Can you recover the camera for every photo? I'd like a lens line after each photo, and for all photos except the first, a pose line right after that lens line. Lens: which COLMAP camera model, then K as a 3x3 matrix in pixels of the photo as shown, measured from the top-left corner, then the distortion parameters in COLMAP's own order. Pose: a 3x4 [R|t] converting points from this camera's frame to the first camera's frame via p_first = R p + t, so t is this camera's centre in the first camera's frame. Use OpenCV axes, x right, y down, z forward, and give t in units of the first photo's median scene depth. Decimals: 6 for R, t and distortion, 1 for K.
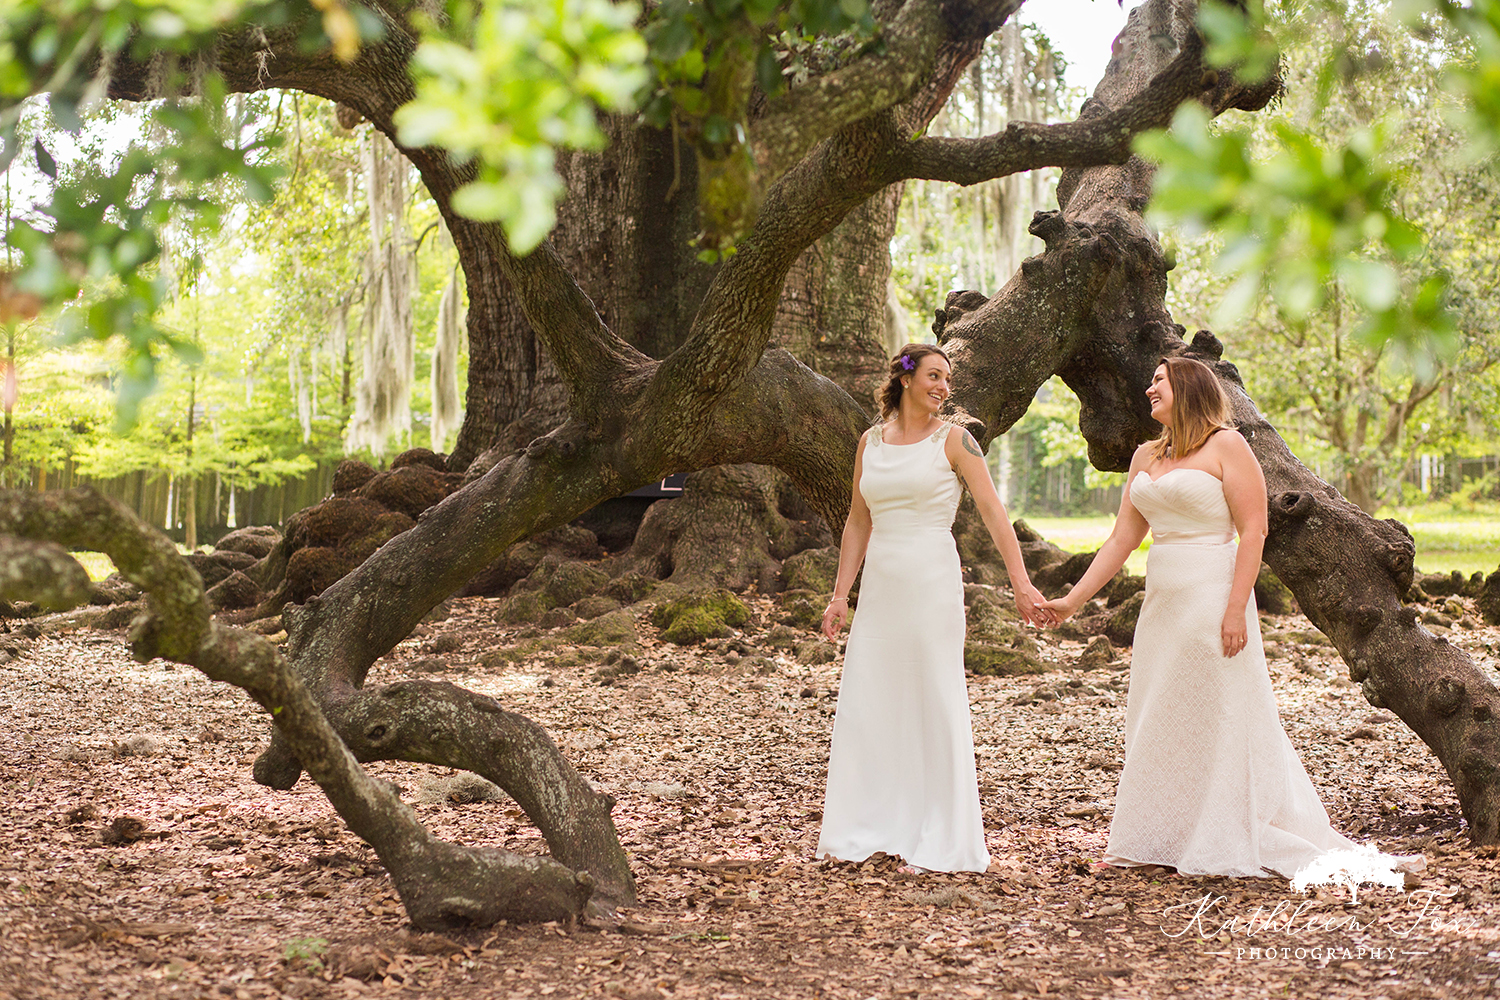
lens RADIAL K [[3516.2, 0, 750.0], [0, 3516.2, 500.0], [0, 0, 1]] dist [-0.092544, -0.618200]
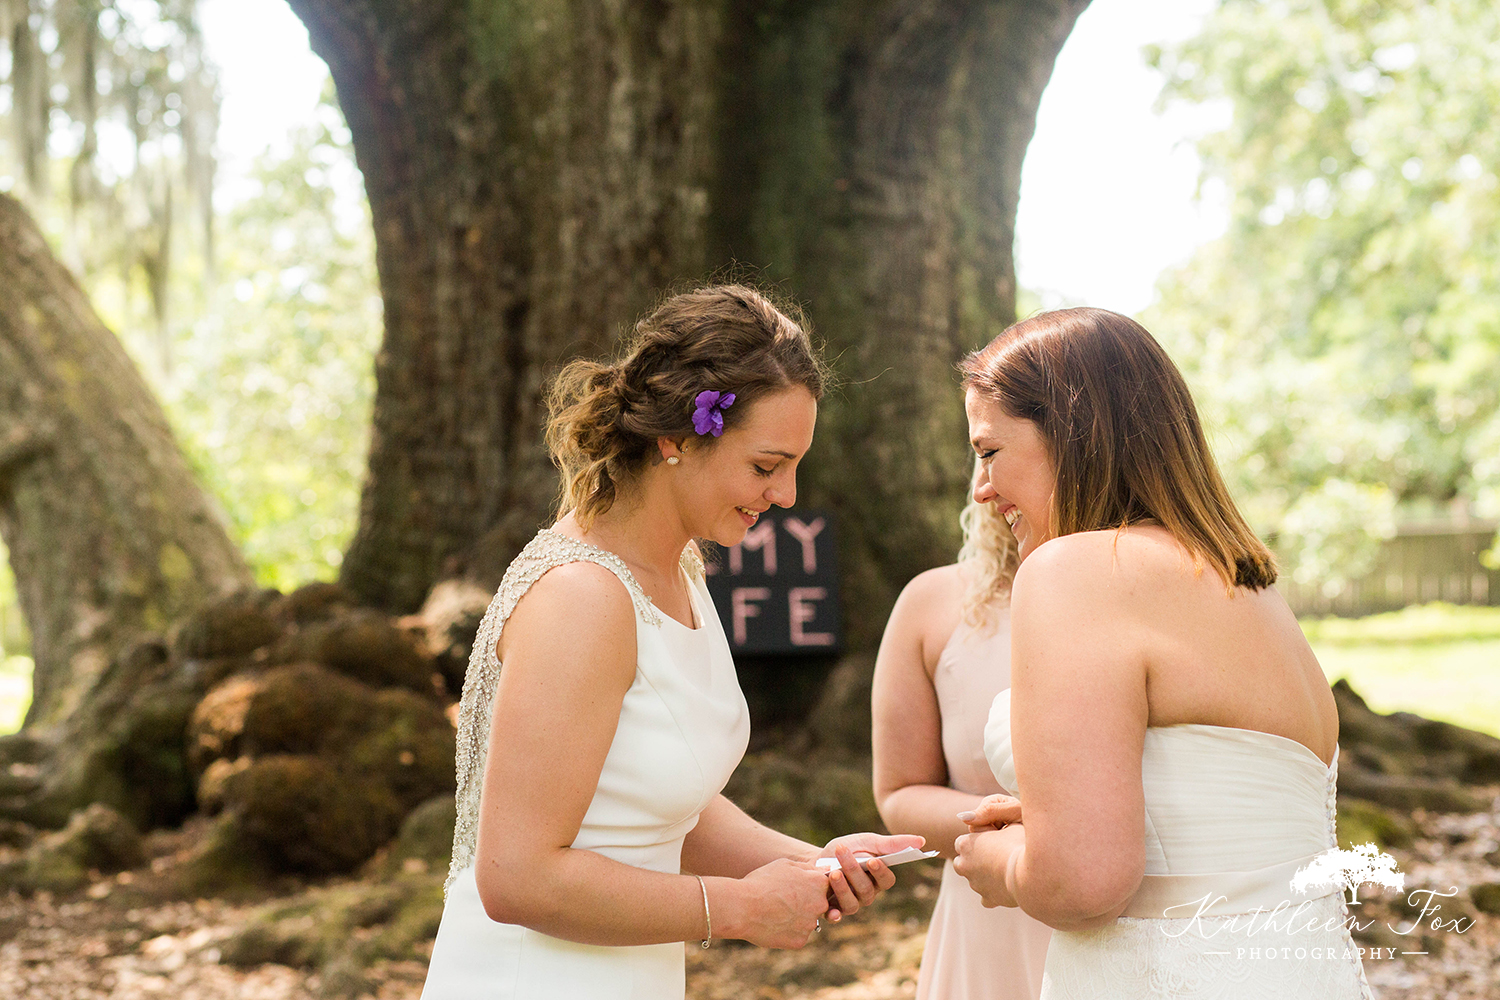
lens RADIAL K [[3586.9, 0, 750.0], [0, 3586.9, 500.0], [0, 0, 1]] dist [-0.063591, -0.497219]
pose [[0.906768, -0.005618, 0.421593, -0.333225], [0.022006, 0.999179, -0.034018, -0.007122], [-0.421056, 0.040124, 0.906147, 0.509734]]
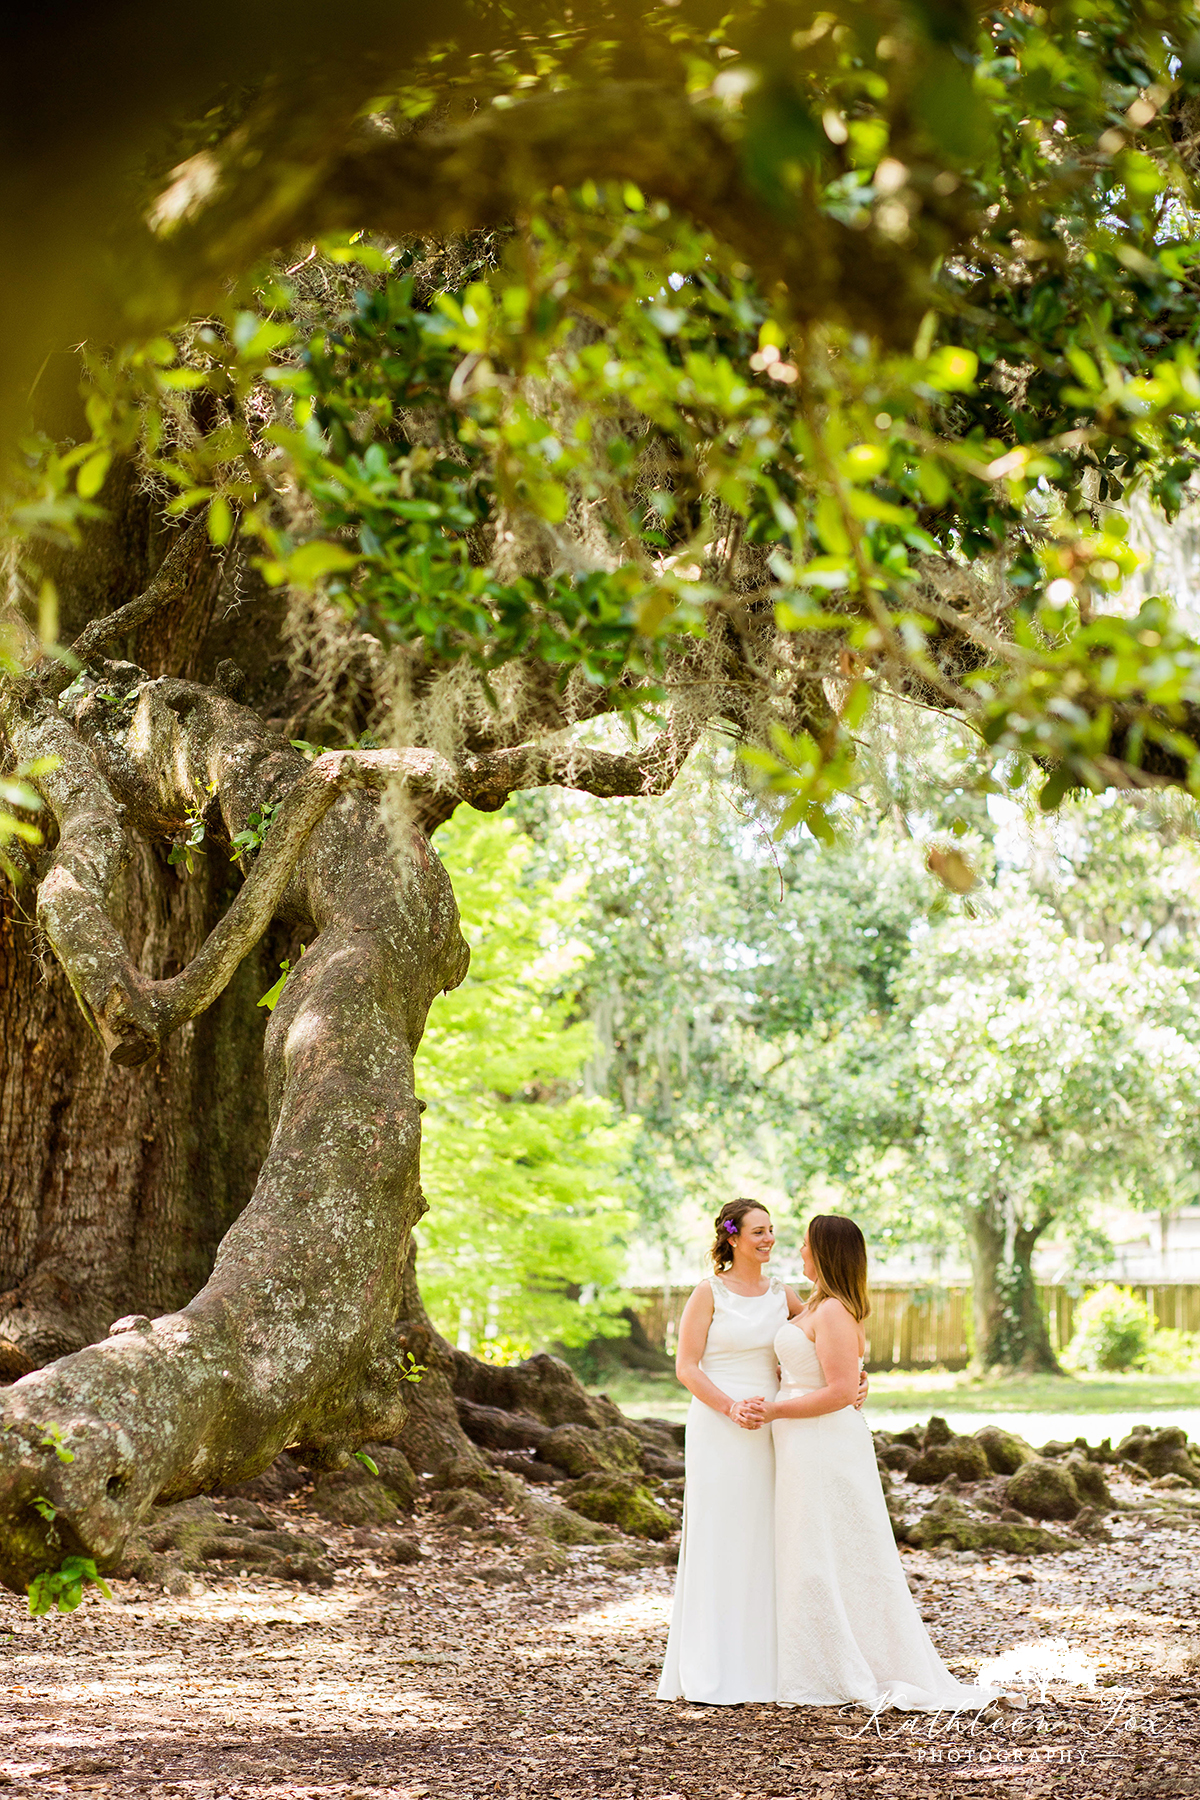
lens RADIAL K [[4219.4, 0, 600.0], [0, 4219.4, 900.0], [0, 0, 1]] dist [-0.092544, -0.618200]
pose [[0.646183, 0.079351, 0.759046, -0.823209], [0.011494, 0.993455, -0.113642, 0.003201], [-0.763096, 0.082158, 0.641041, 0.356477]]
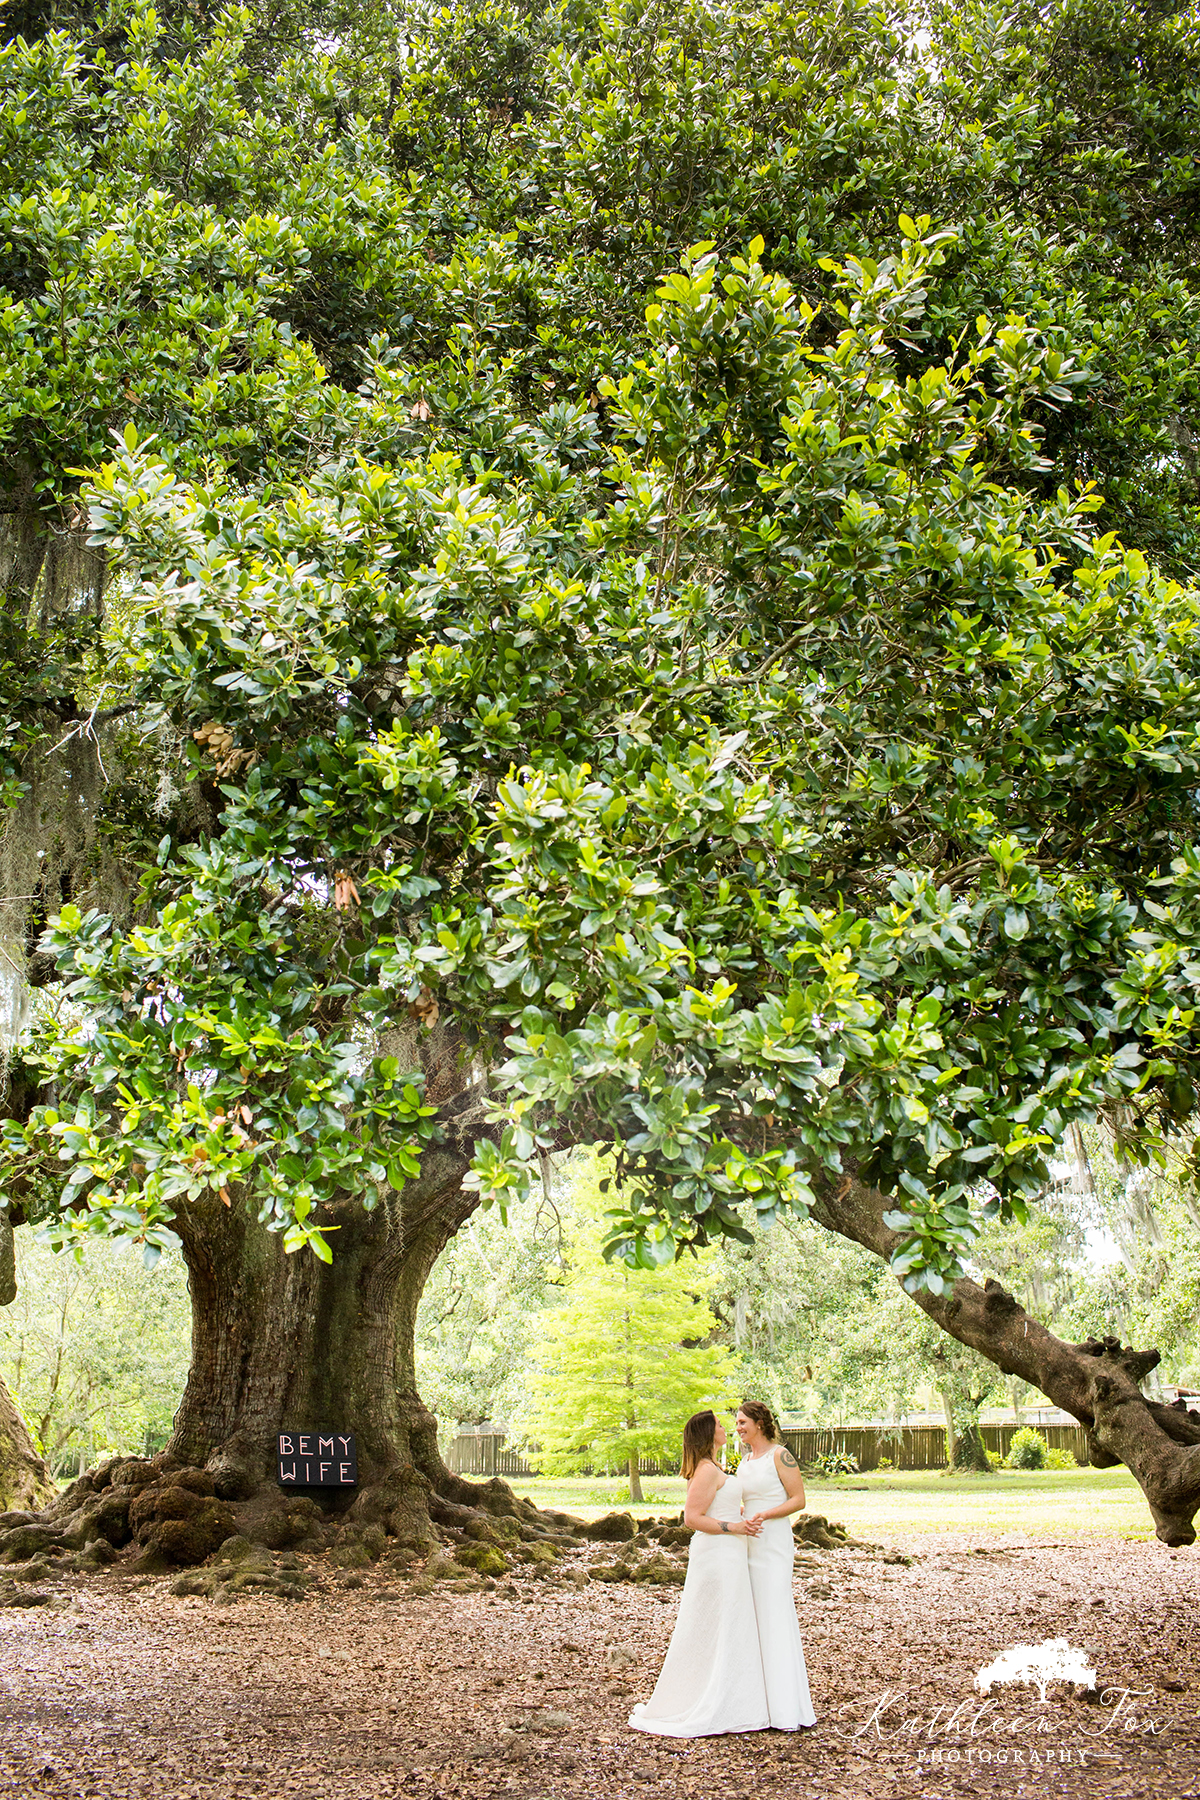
lens RADIAL K [[1808.7, 0, 600.0], [0, 1808.7, 900.0], [0, 0, 1]] dist [-0.085131, 0.100998]
pose [[0.752354, 0.193906, 0.629575, -0.601148], [0.008687, 0.952694, -0.303807, -0.007100], [-0.658702, 0.234040, 0.715078, 0.275959]]
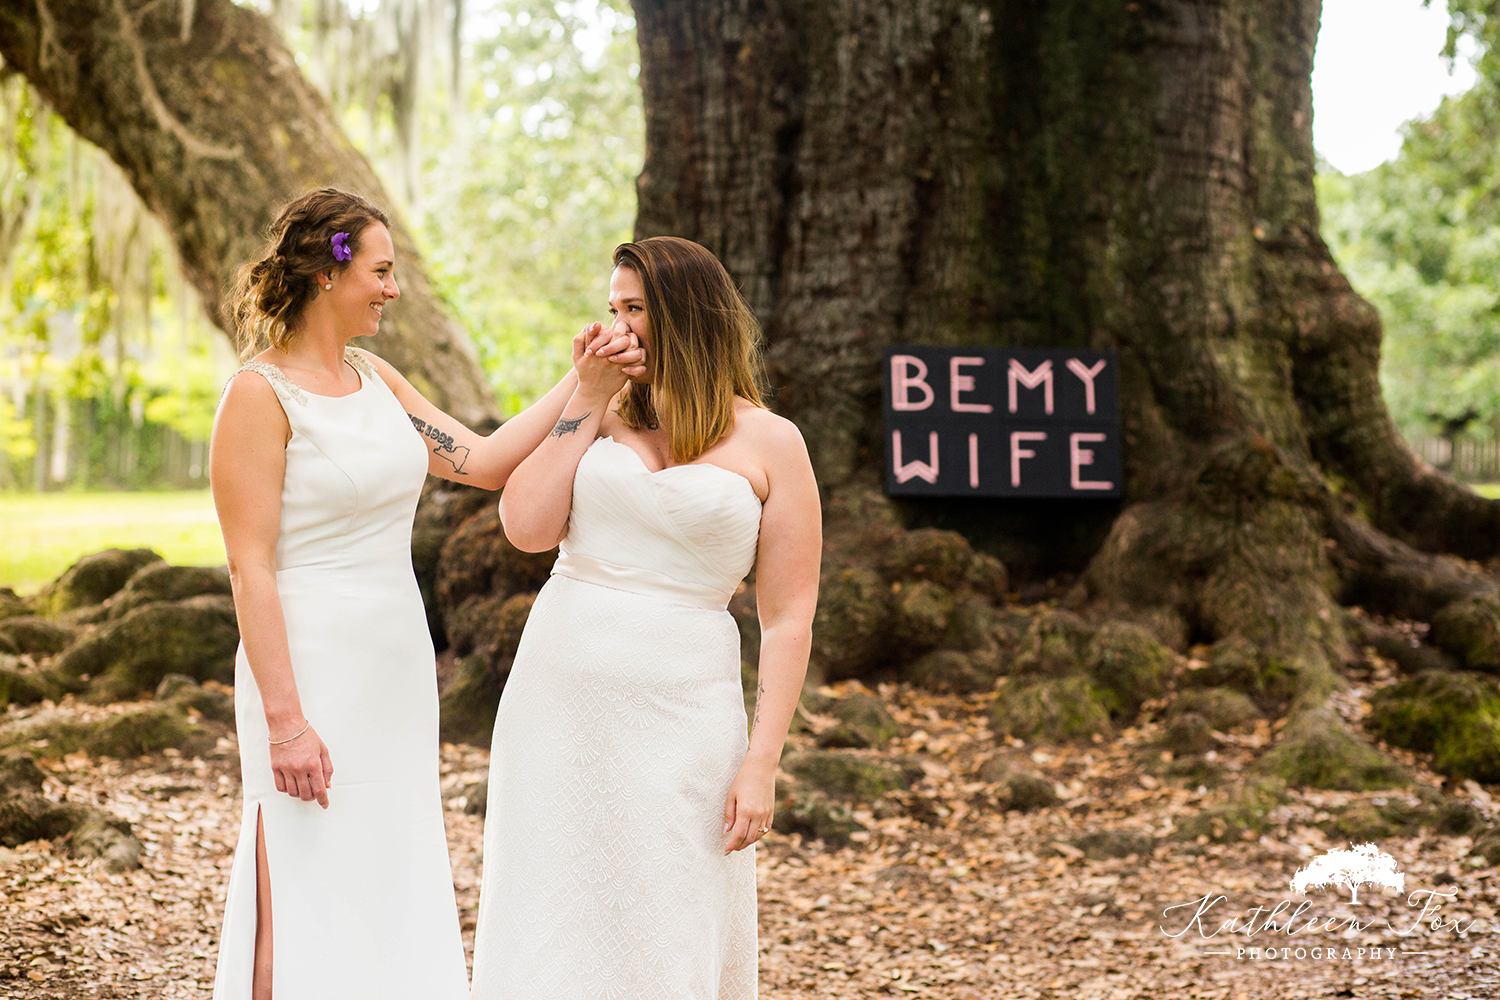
lens RADIAL K [[3528.2, 0, 750.0], [0, 3528.2, 500.0], [0, 0, 1]] dist [-0.069153, -1.177241]
pose [[0.931472, -0.000128, 0.363813, -0.323694], [-0.003465, 0.999951, 0.009222, -0.006614], [-0.363796, -0.009850, 0.931426, 0.555295]]
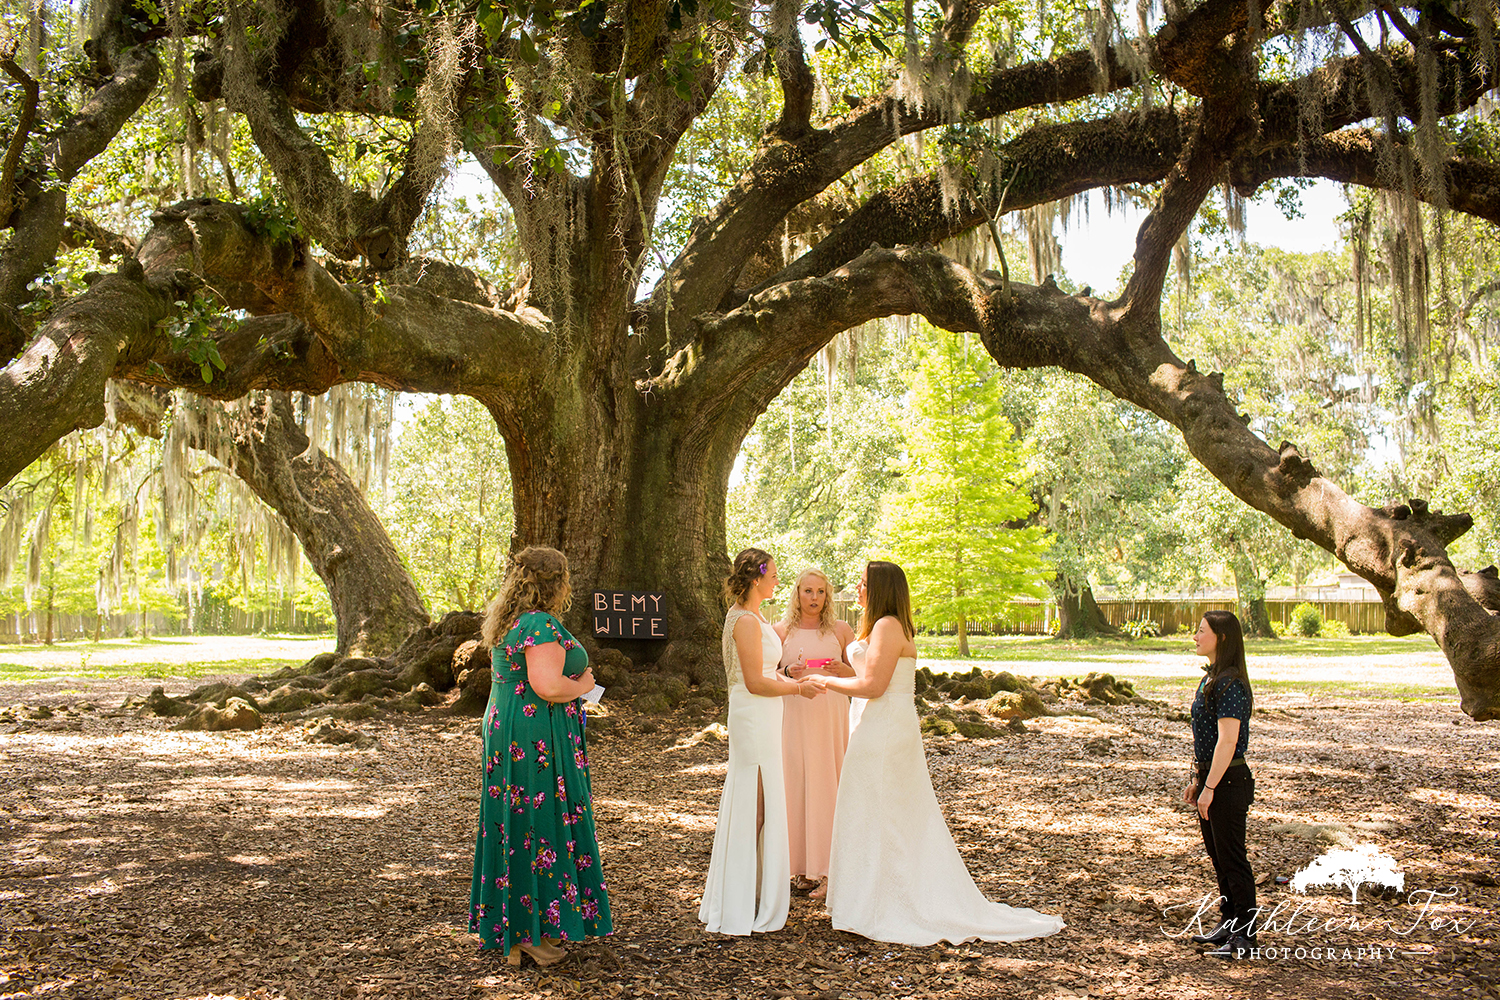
lens RADIAL K [[1460.8, 0, 750.0], [0, 1460.8, 500.0], [0, 0, 1]] dist [-0.081767, 0.016121]
pose [[0.837604, 0.056387, 0.543361, -0.451566], [-0.009320, 0.995989, -0.088990, -0.006553], [-0.546199, 0.069474, 0.834769, 0.390914]]
